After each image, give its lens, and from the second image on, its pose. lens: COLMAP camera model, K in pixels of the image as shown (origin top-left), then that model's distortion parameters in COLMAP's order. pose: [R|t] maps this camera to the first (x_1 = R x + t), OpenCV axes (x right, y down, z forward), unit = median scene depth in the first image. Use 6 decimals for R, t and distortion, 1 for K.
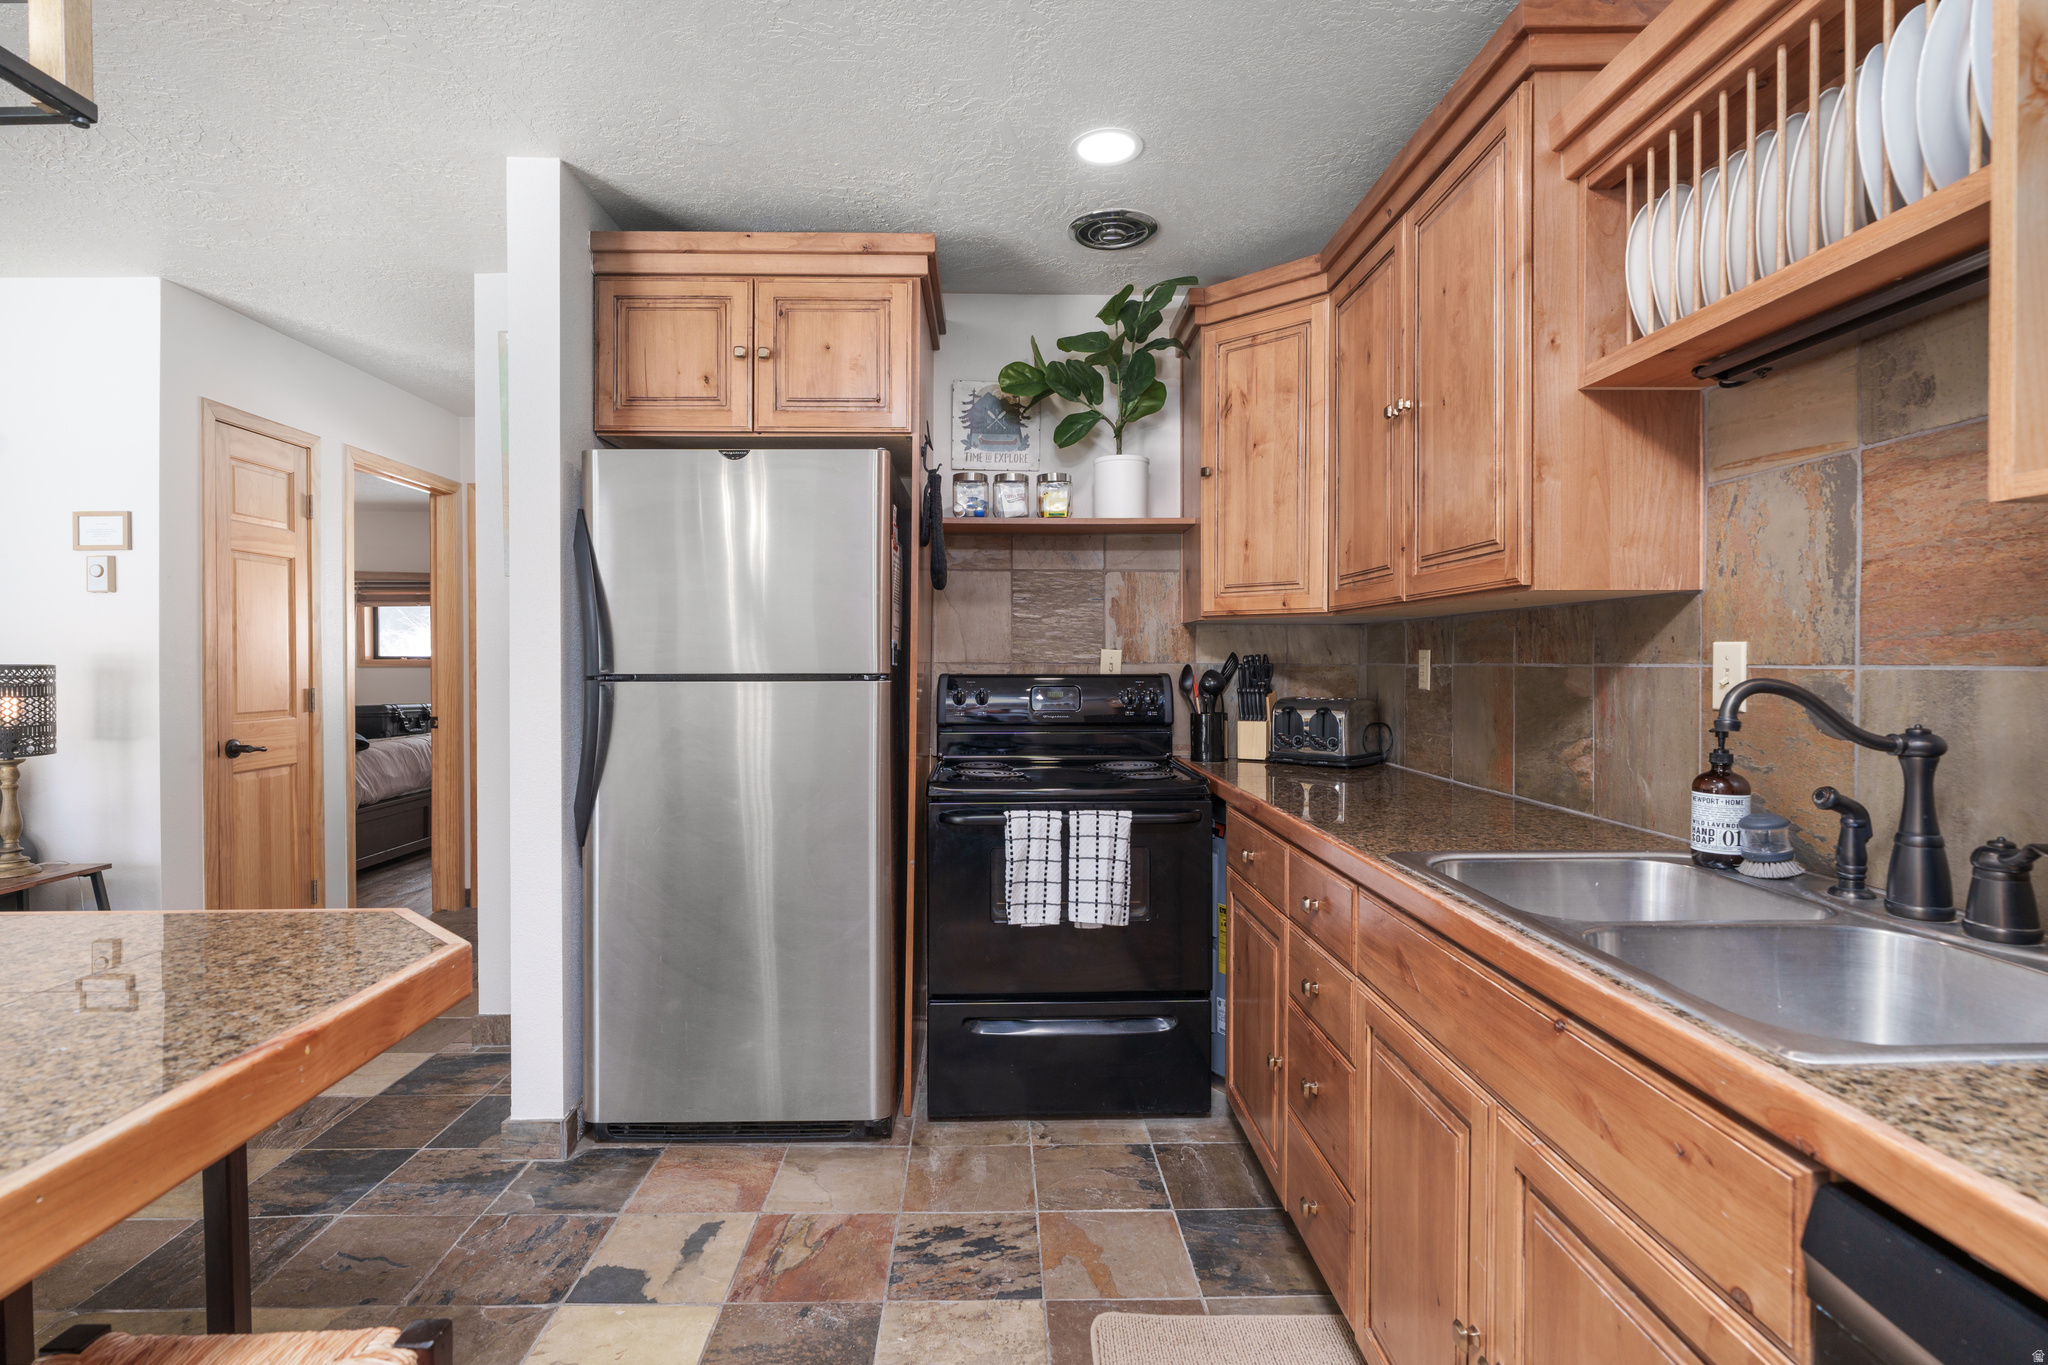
lens RADIAL K [[990.8, 0, 1021.8], [0, 990.8, 677.6], [0, 0, 1]] dist [-0.004619, 0.000523]
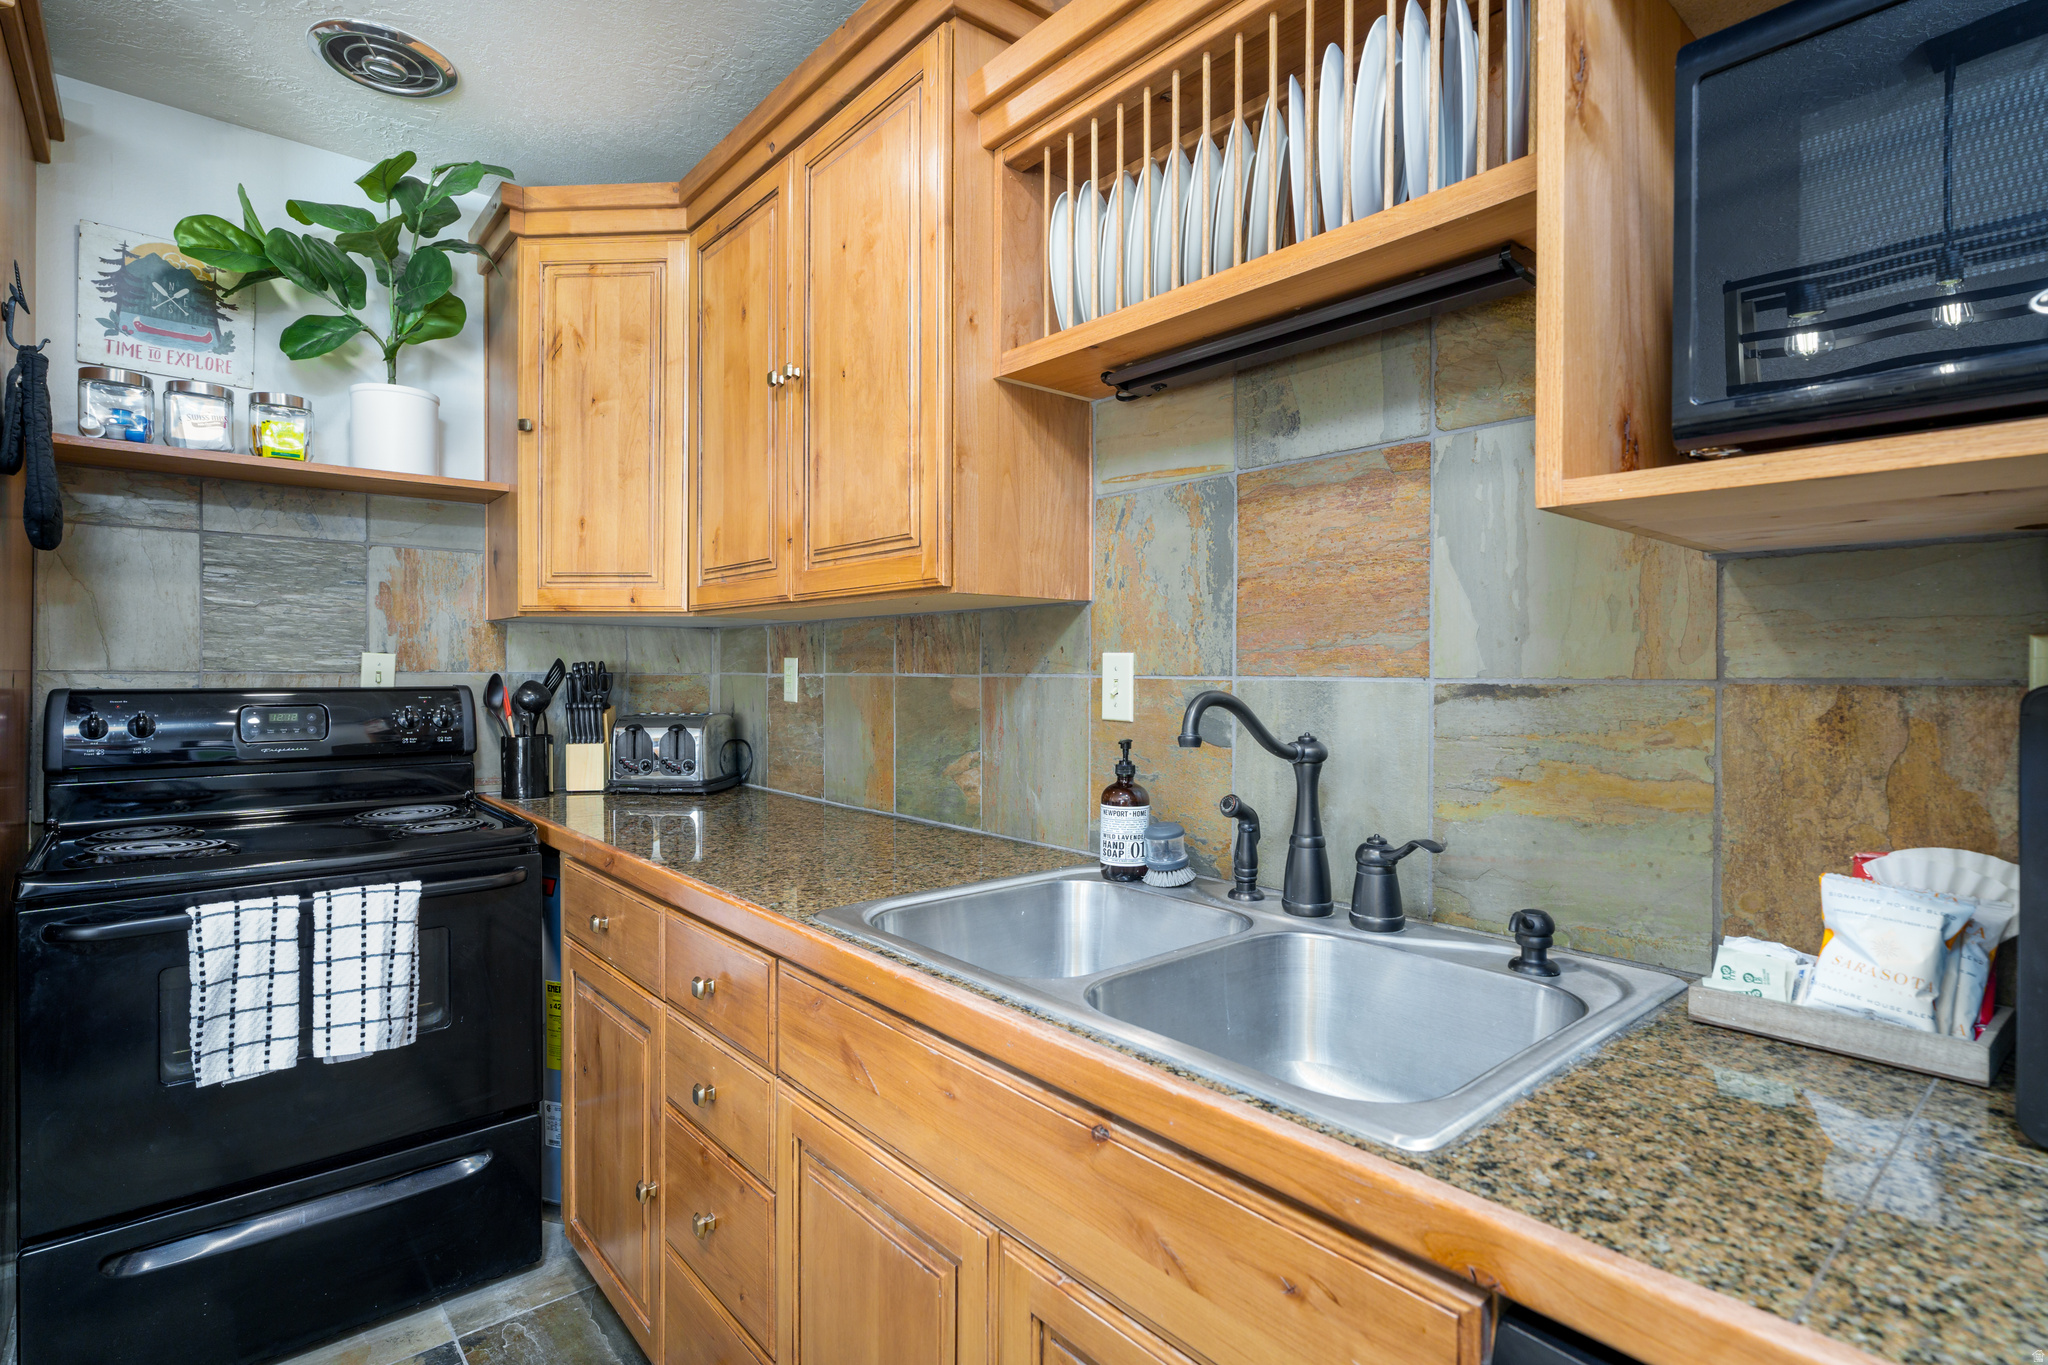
lens RADIAL K [[990.8, 0, 1021.8], [0, 990.8, 677.6], [0, 0, 1]] dist [-0.004619, 0.000523]
pose [[0.775723, -0.002487, 0.631069, -0.002278], [0.007358, 0.999960, -0.005105, -0.005043], [-0.631031, 0.008604, 0.775710, 0.218701]]
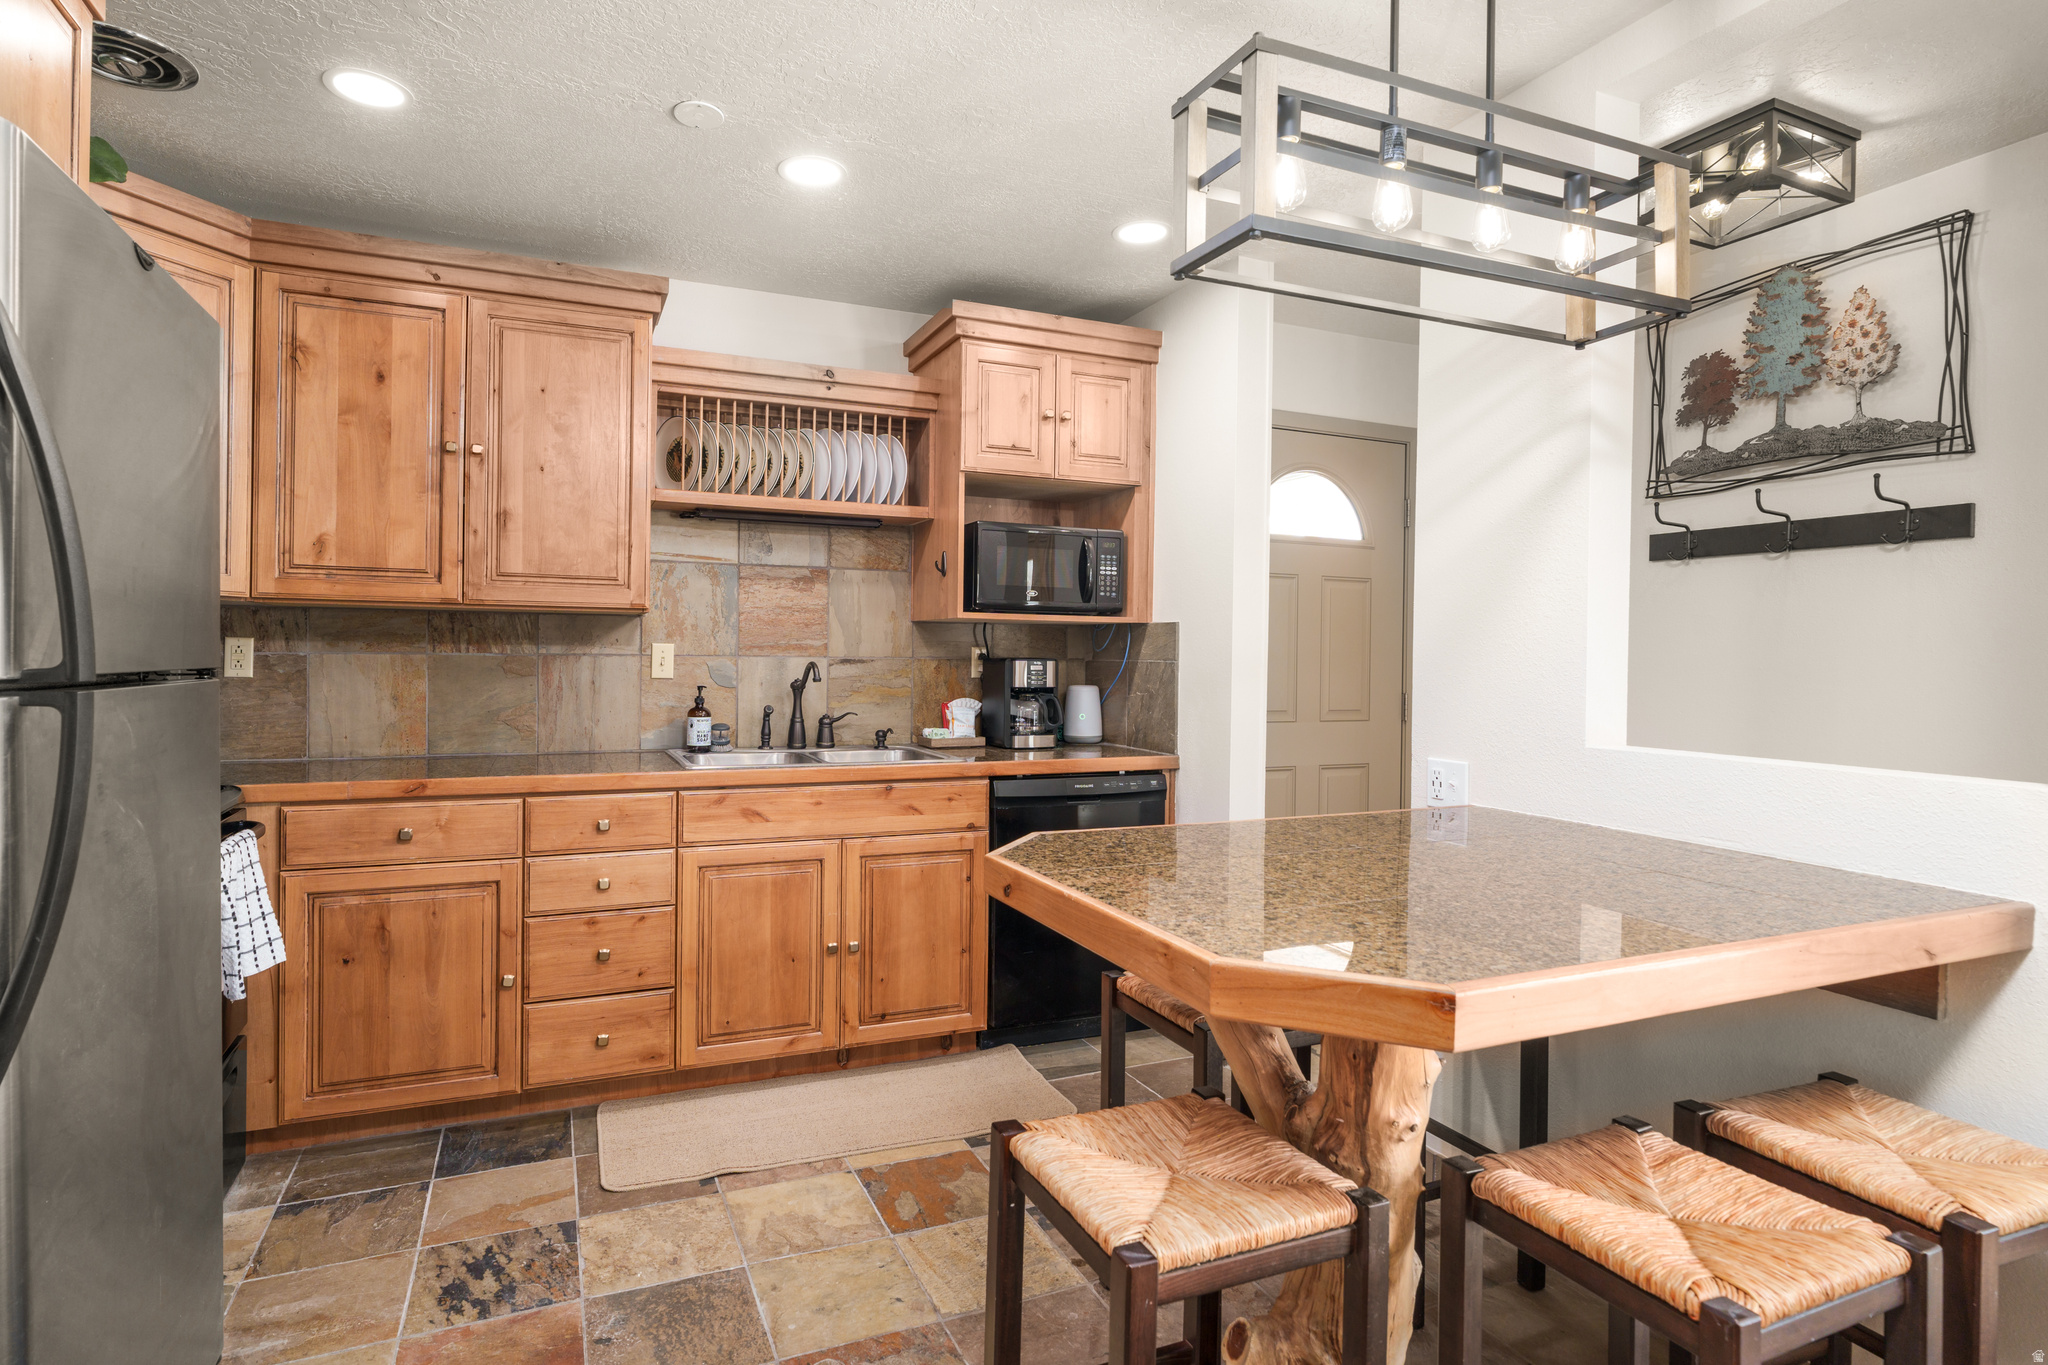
lens RADIAL K [[990.8, 0, 1021.8], [0, 990.8, 677.6], [0, 0, 1]] dist [-0.004619, 0.000523]
pose [[-0.380243, -0.029477, 0.924417, -1.101842], [0.001731, 0.999468, 0.032582, -0.024718], [-0.924885, 0.013990, -0.379989, 0.872697]]
